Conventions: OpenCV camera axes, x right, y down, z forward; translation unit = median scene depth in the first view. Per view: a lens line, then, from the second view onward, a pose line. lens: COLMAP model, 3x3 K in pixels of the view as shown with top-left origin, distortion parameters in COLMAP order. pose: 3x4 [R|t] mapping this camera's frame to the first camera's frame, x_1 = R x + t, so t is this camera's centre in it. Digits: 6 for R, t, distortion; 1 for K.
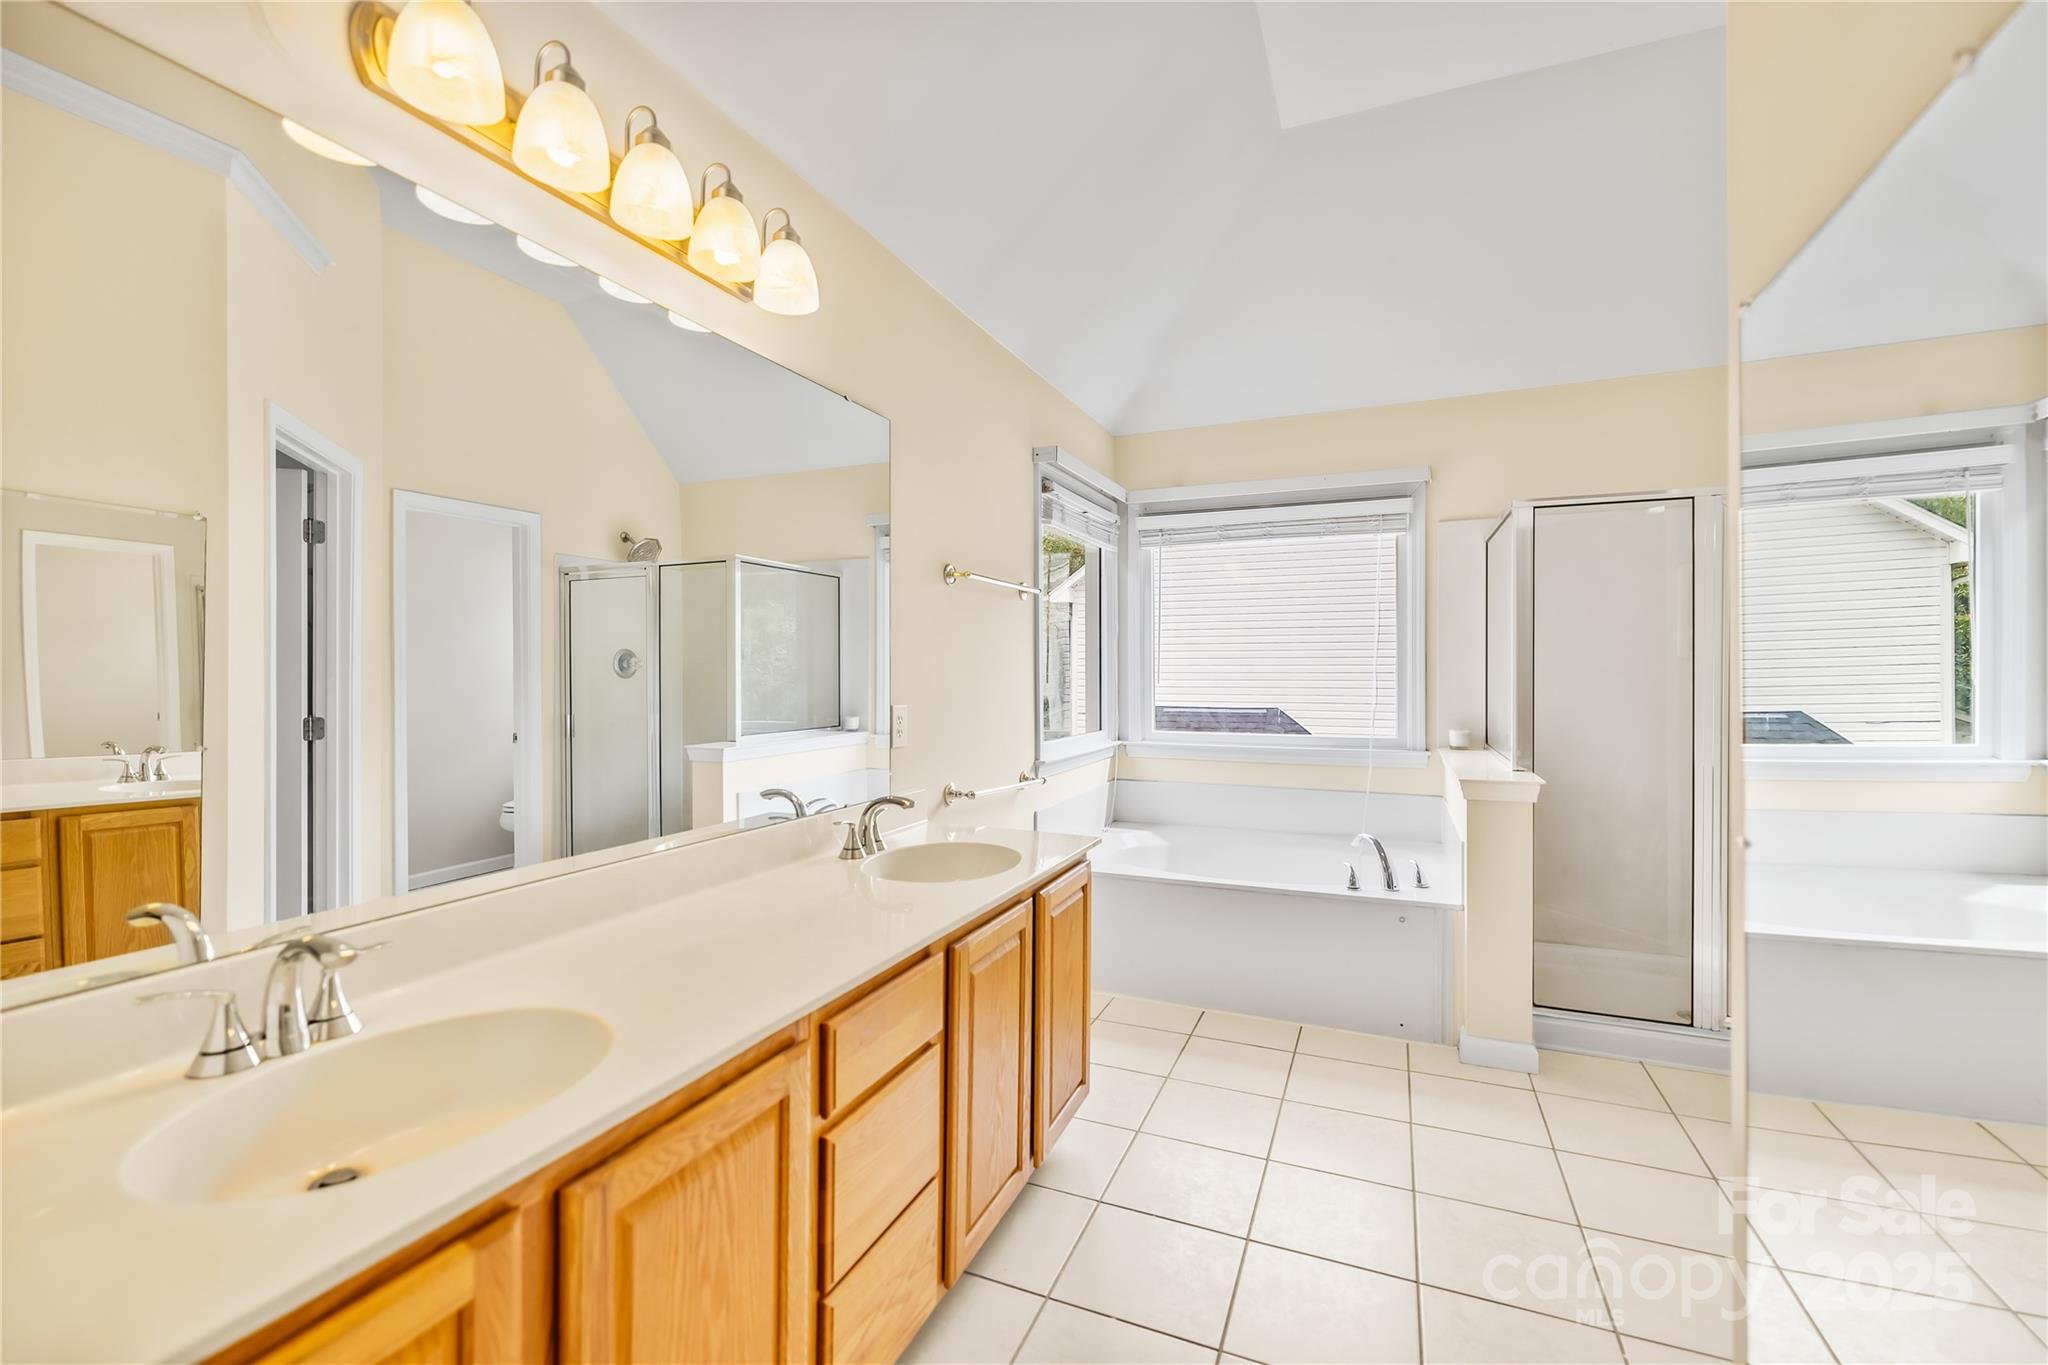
lens RADIAL K [[896.5, 0, 971.4], [0, 896.5, 681.5], [0, 0, 1]] dist [0.002897, 0.000041]
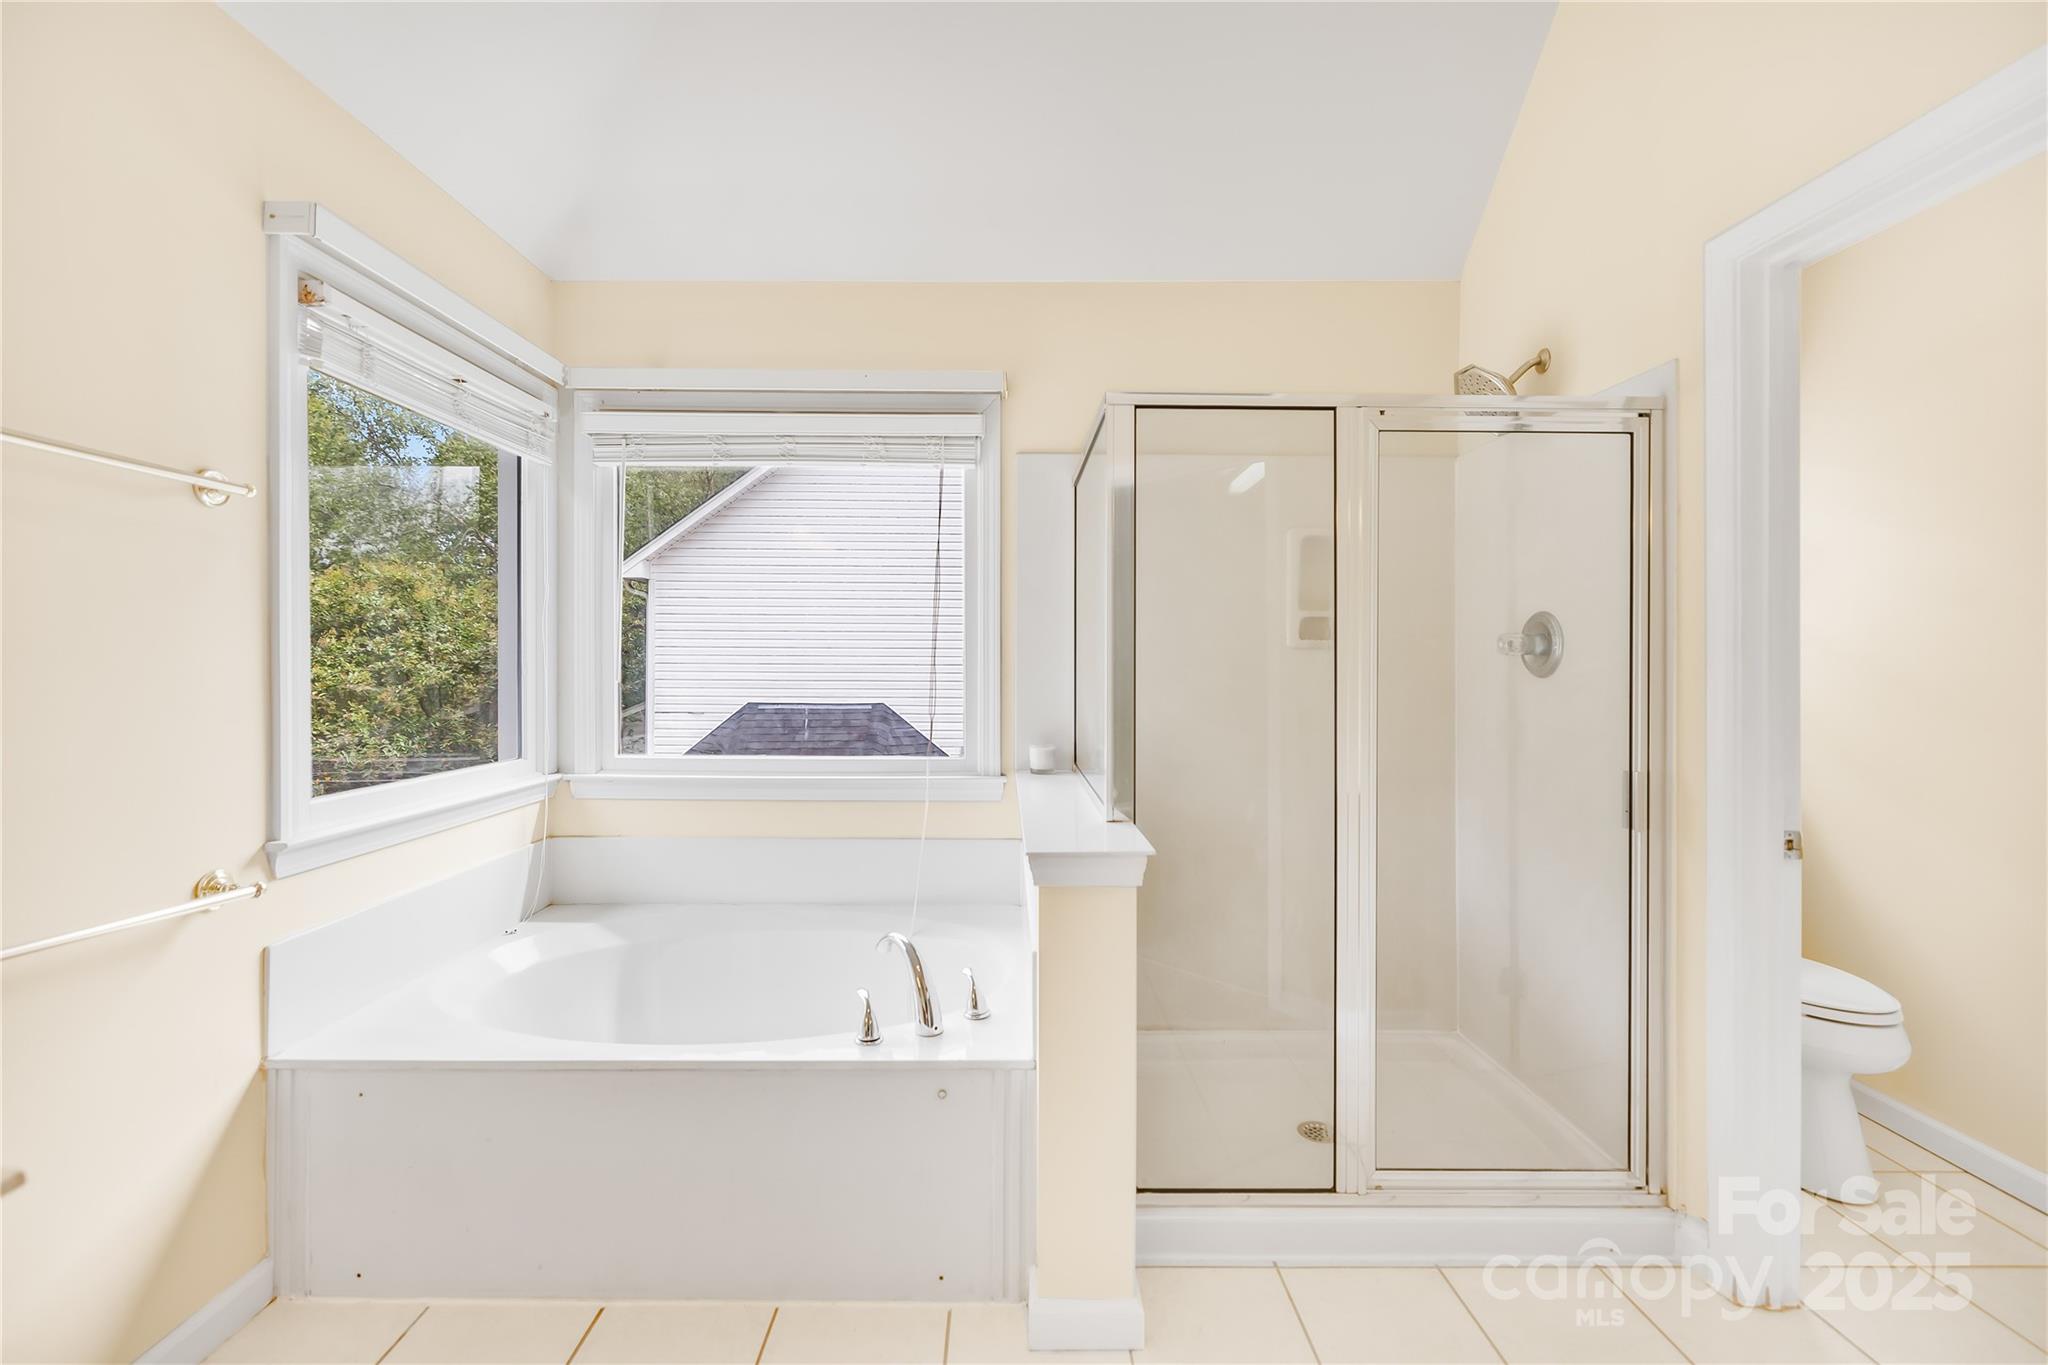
lens RADIAL K [[877.2, 0, 1032.1], [0, 877.2, 668.0], [0, 0, 1]] dist [0.000615, -0.000244]
pose [[0.896578, 0.002074, 0.442881, 0.229689], [0.000297, 0.999986, -0.005285, -0.003957], [-0.442886, 0.004870, 0.896565, 0.381730]]
